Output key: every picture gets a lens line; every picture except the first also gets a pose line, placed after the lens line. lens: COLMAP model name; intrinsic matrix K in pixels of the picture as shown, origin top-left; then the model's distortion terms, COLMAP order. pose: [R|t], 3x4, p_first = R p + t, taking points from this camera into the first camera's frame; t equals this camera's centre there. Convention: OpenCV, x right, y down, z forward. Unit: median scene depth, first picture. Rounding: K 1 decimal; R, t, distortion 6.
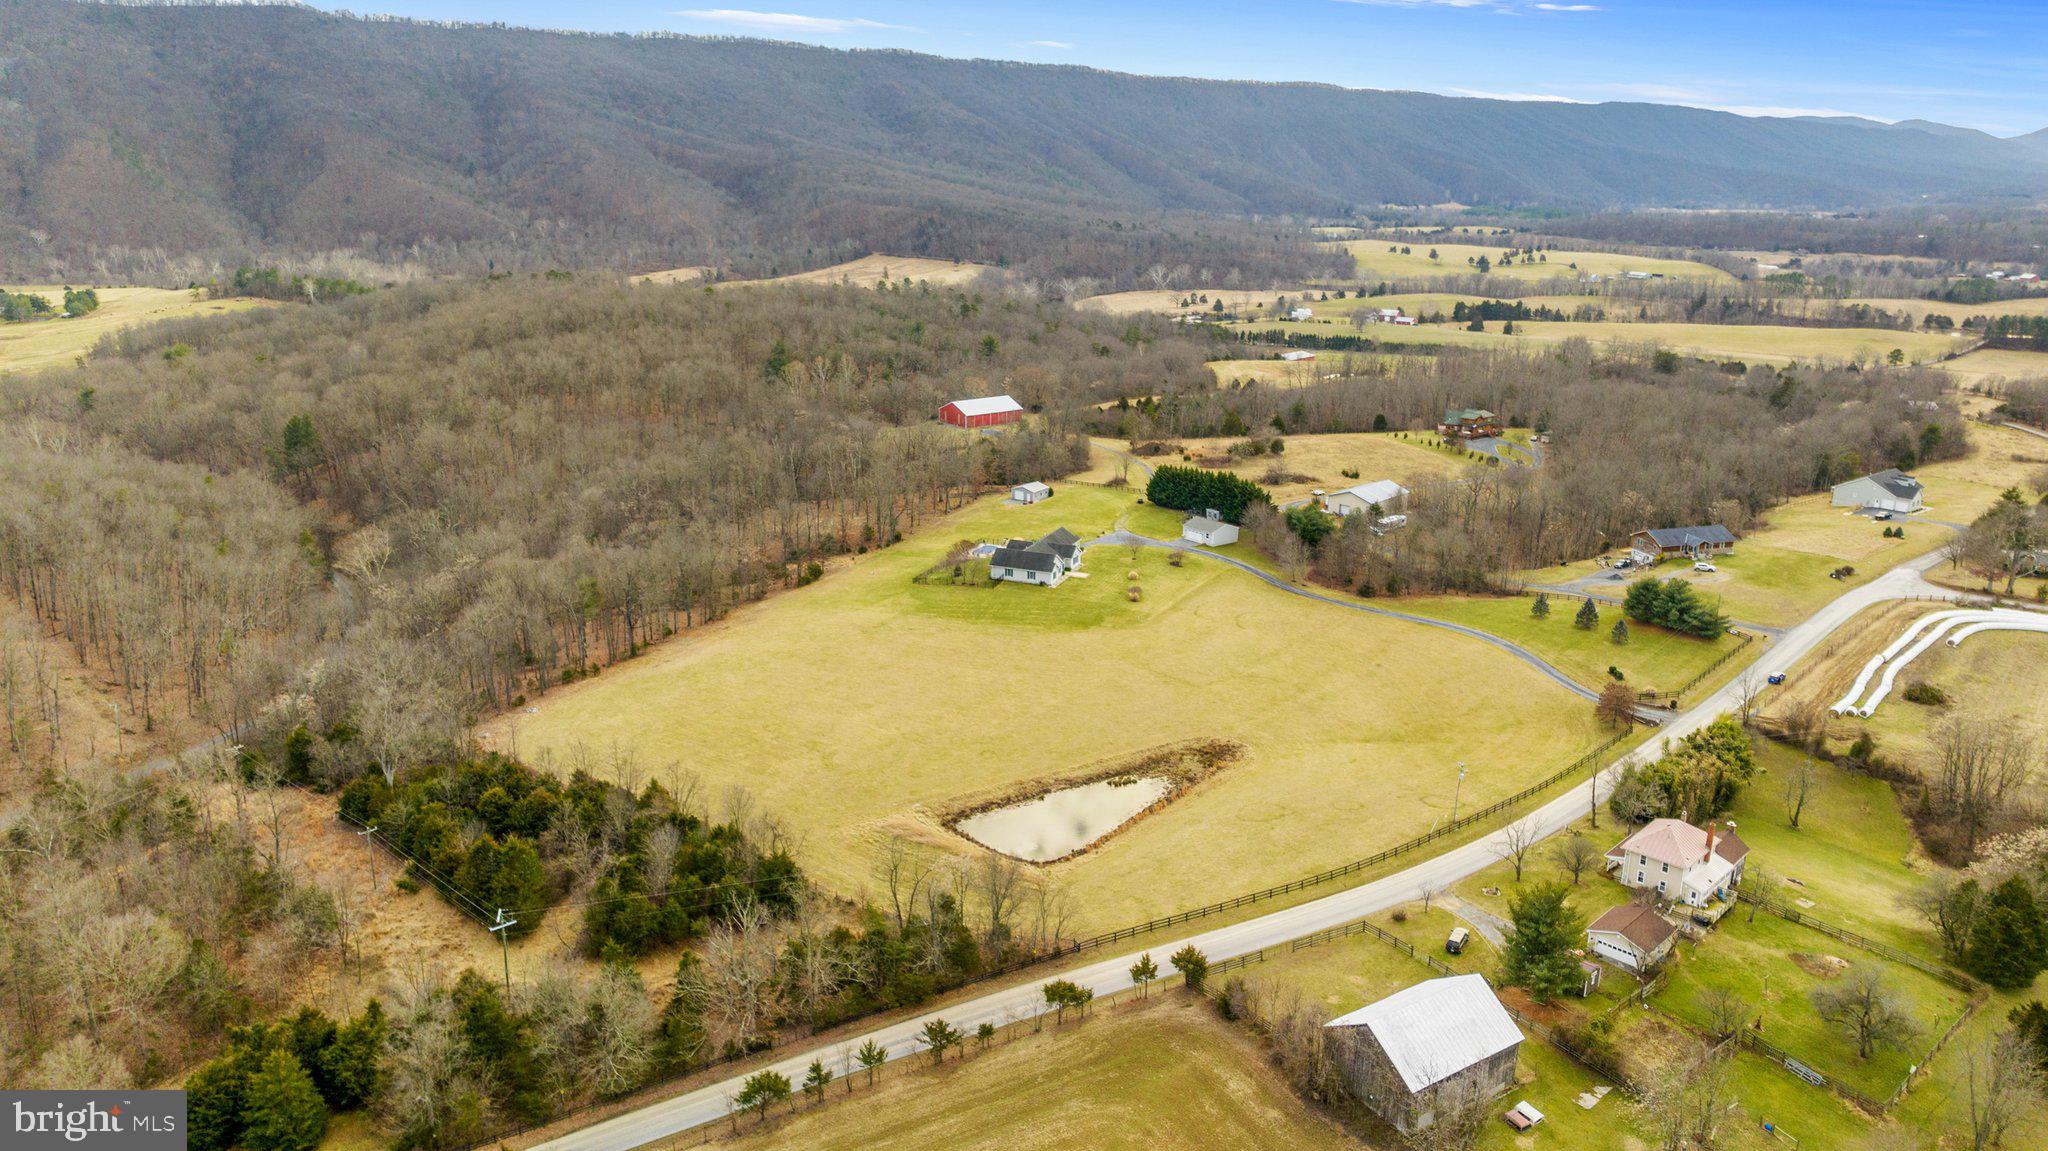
lens RADIAL K [[1445.1, 0, 1032.9], [0, 1445.1, 574.5], [0, 0, 1]] dist [-0.035280, 0.035116]
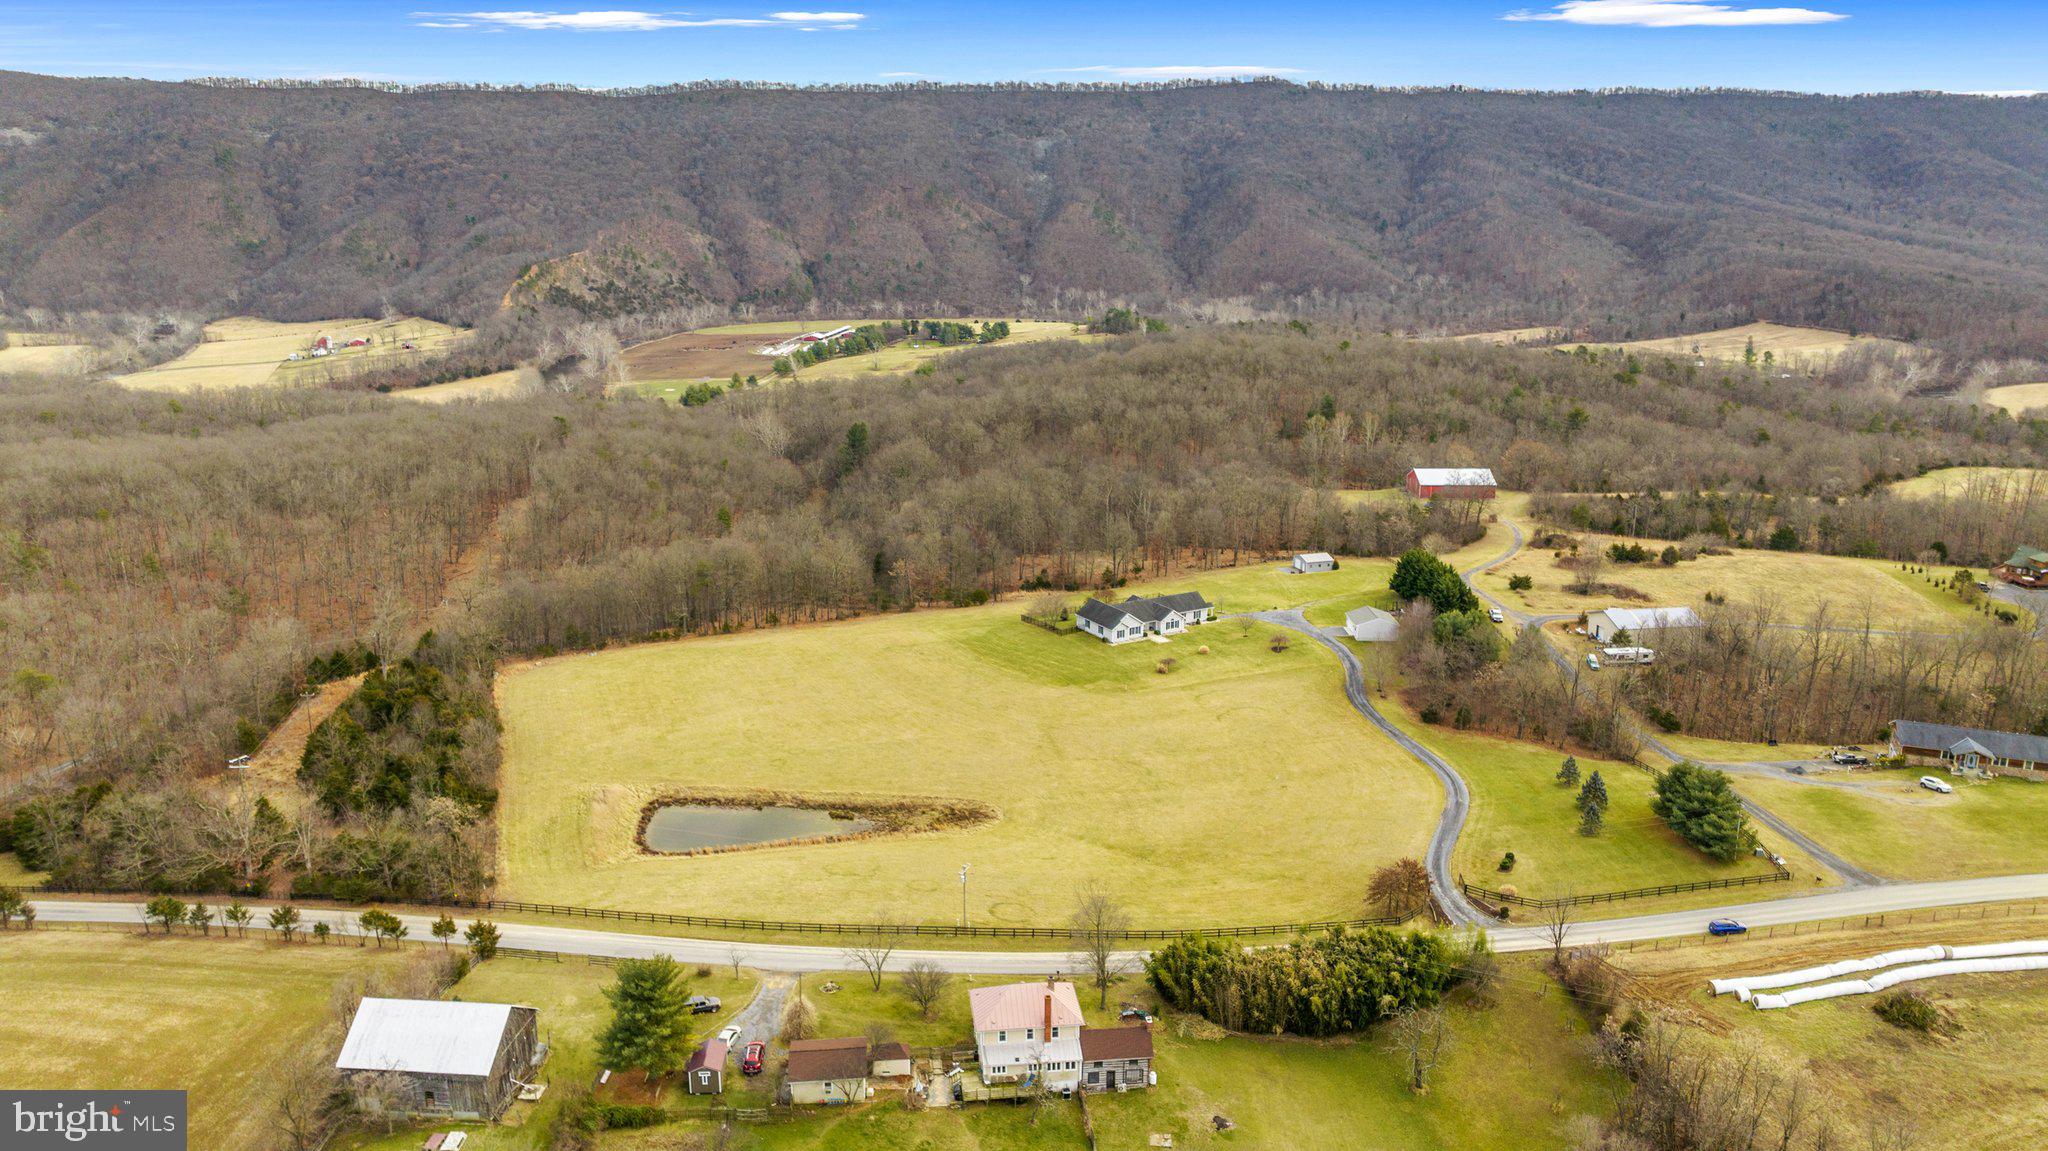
lens RADIAL K [[1445.1, 0, 1032.6], [0, 1445.1, 577.9], [0, 0, 1]] dist [-0.035280, 0.035116]
pose [[0.785107, 0.145153, -0.602111, 0.091326], [-0.166819, 0.985782, 0.020128, -0.007709], [0.596472, 0.084641, 0.798159, 0.031254]]
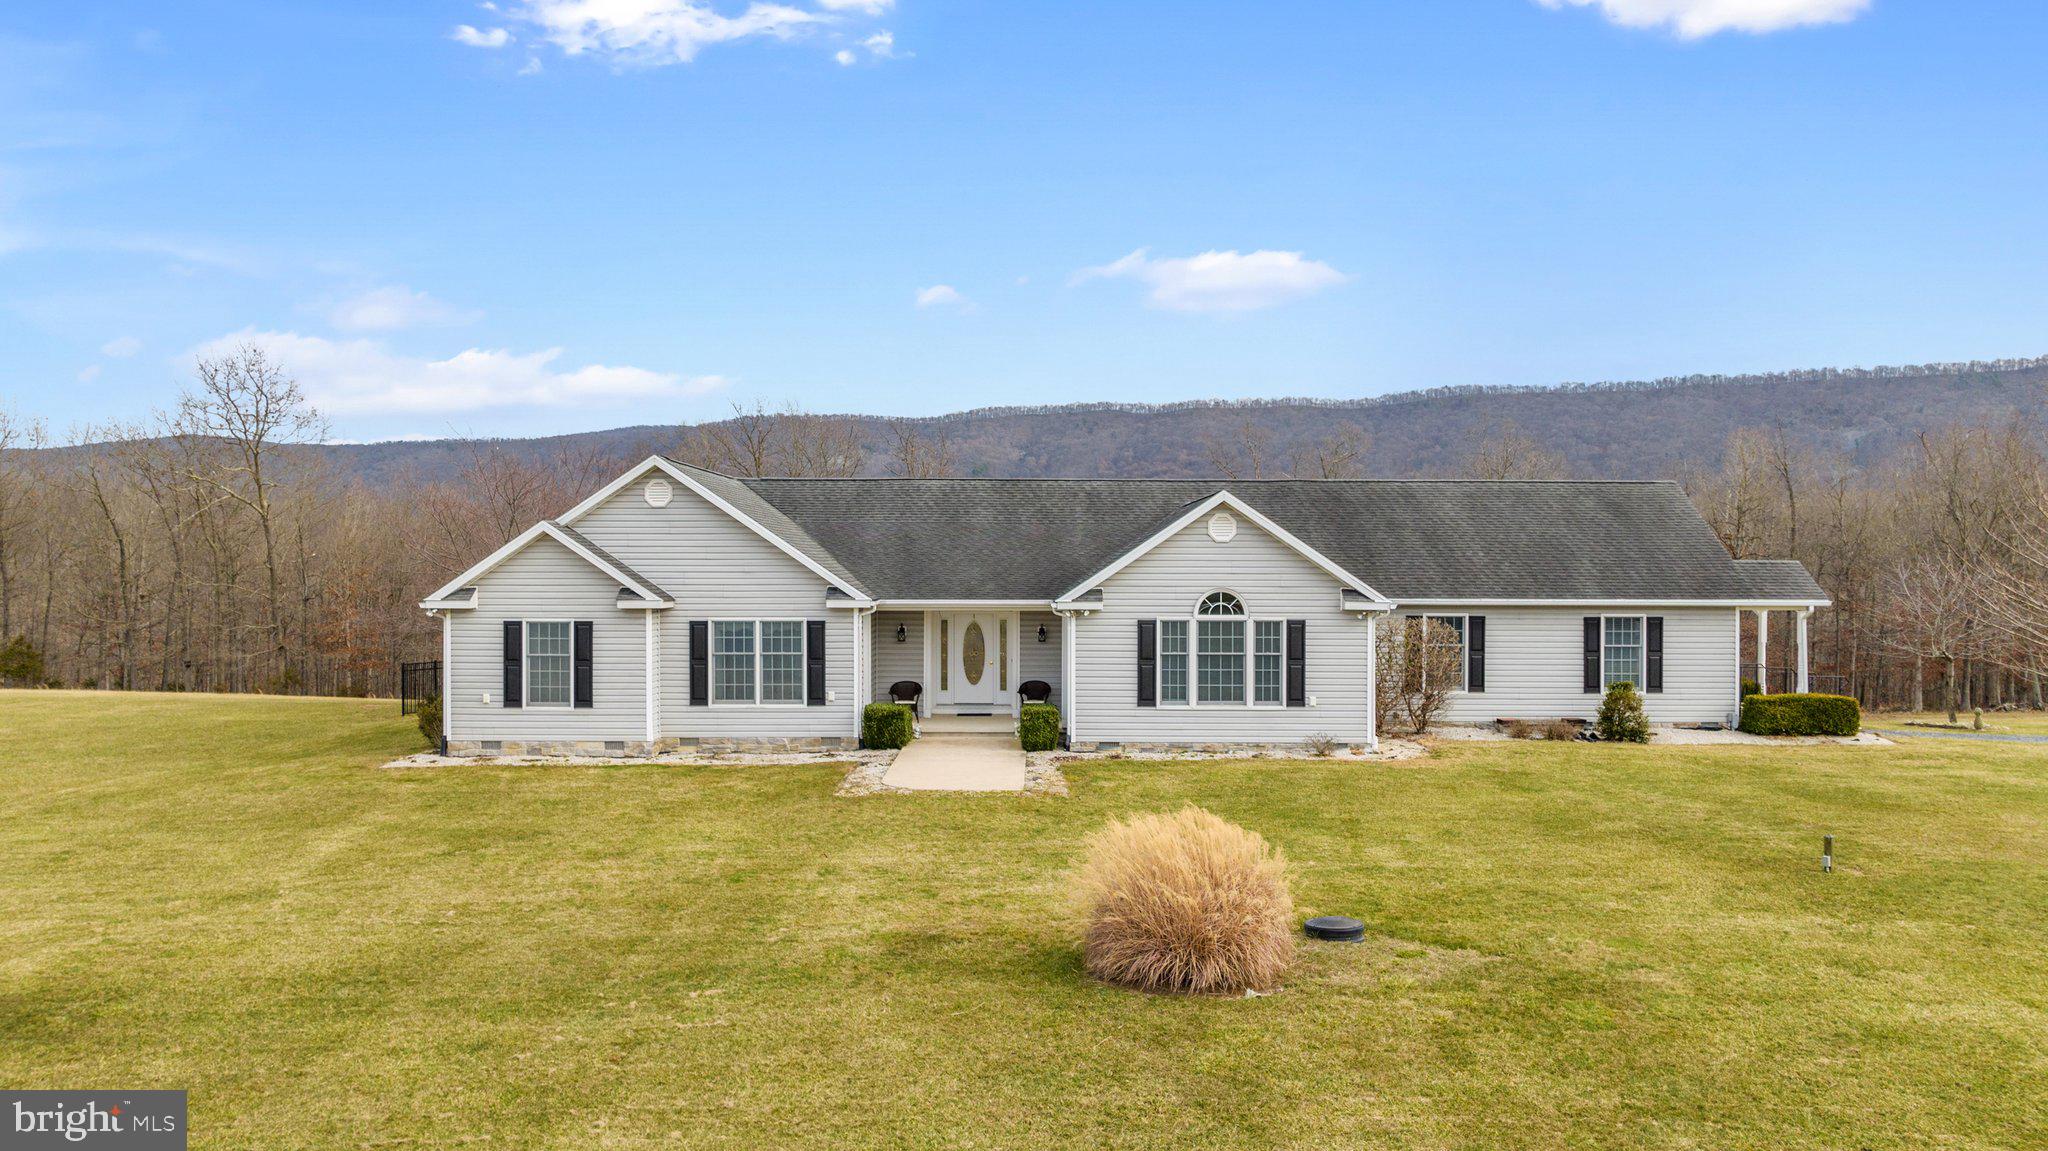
lens RADIAL K [[1445.1, 0, 1027.7], [0, 1445.1, 580.7], [0, 0, 1]] dist [-0.035280, 0.035116]
pose [[0.362625, -0.000722, -0.931935, 0.018443], [-0.259265, 0.960445, -0.101627, -0.000531], [0.895145, 0.278470, 0.348094, 0.165899]]
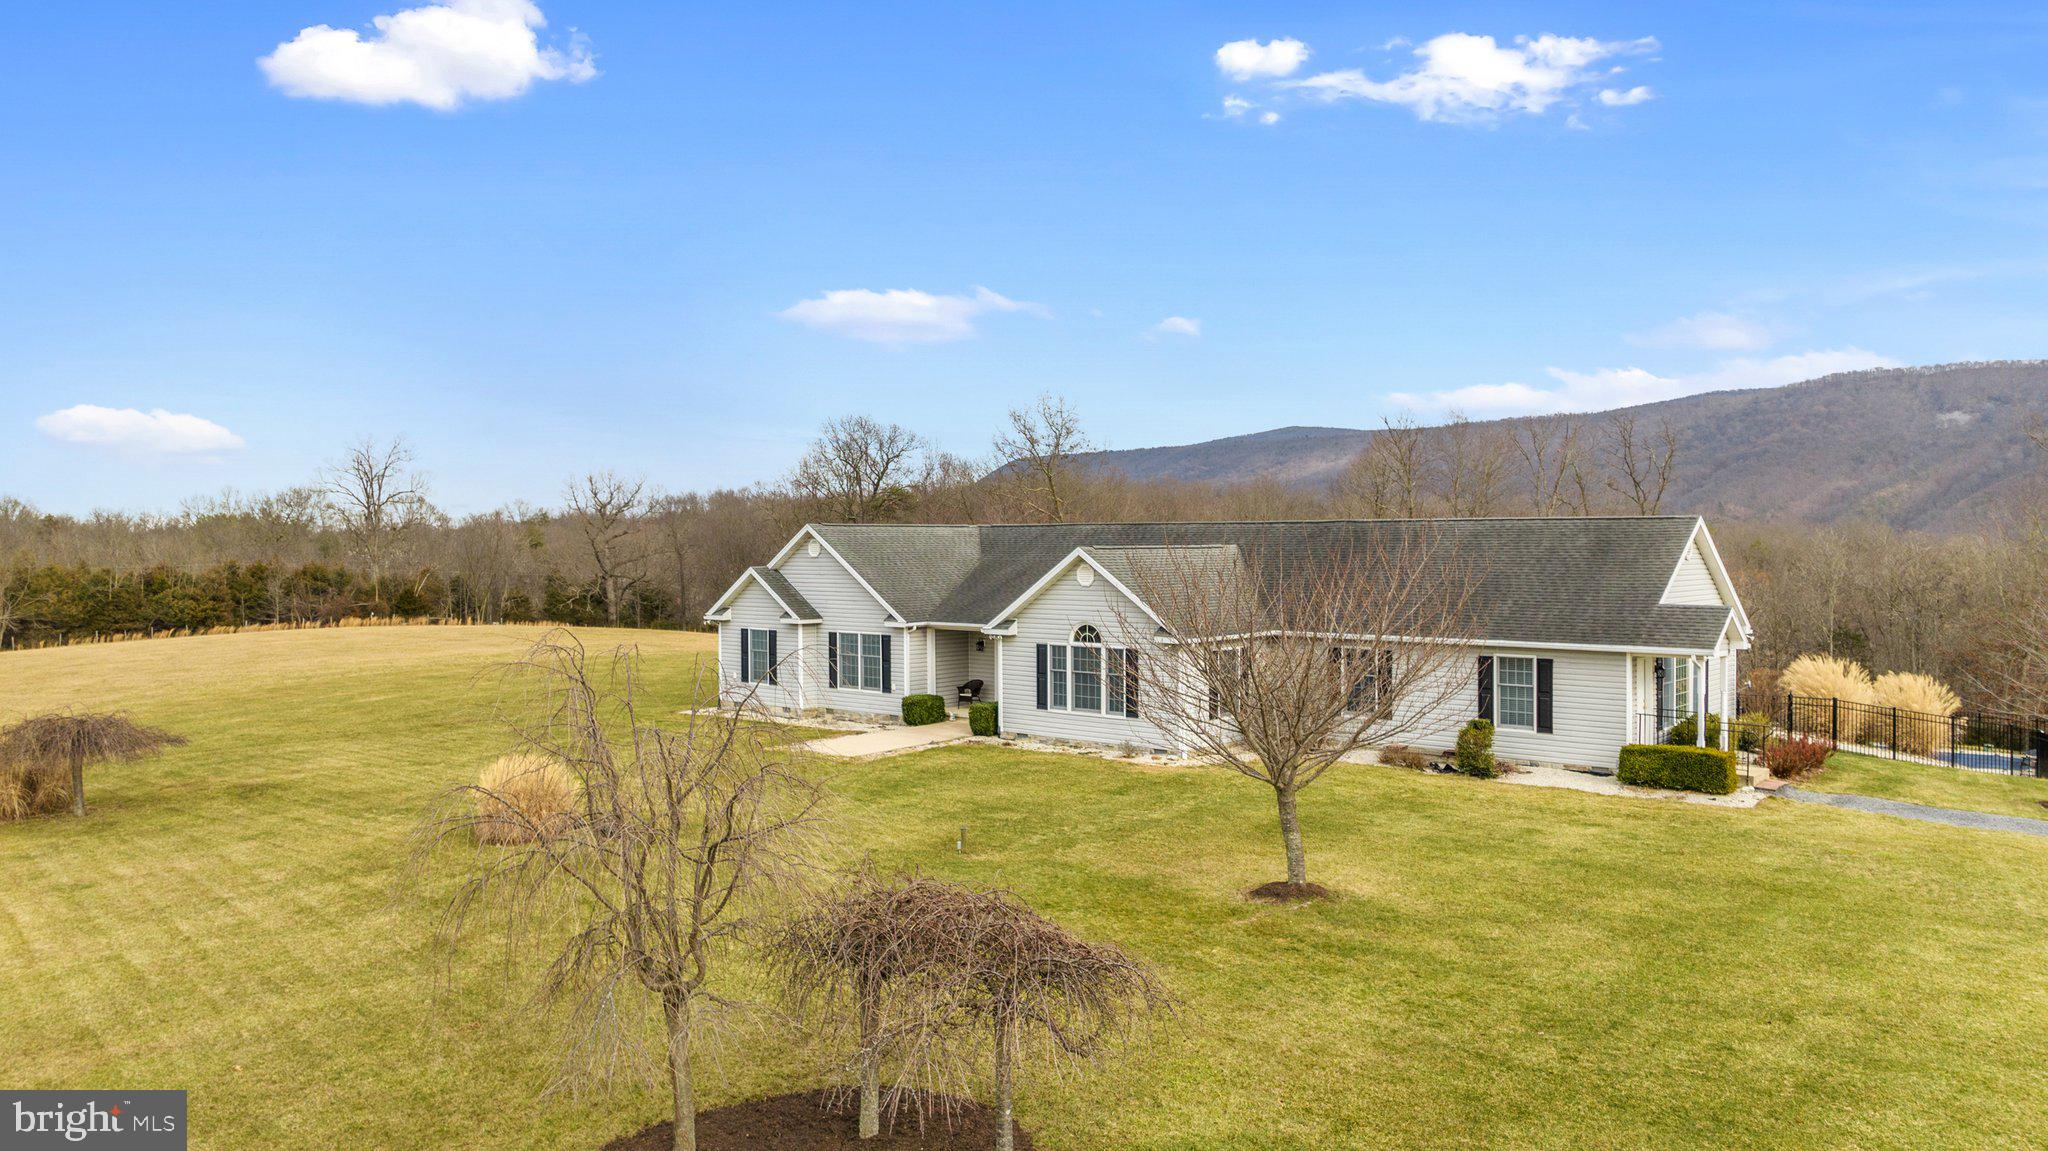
lens RADIAL K [[1445.1, 0, 1026.5], [0, 1445.1, 564.7], [0, 0, 1]] dist [-0.035280, 0.035116]
pose [[-0.337527, 0.004812, -0.941304, 0.023778], [-0.263742, 0.959450, 0.099476, -0.004979], [0.903613, 0.281837, -0.322571, 0.178317]]
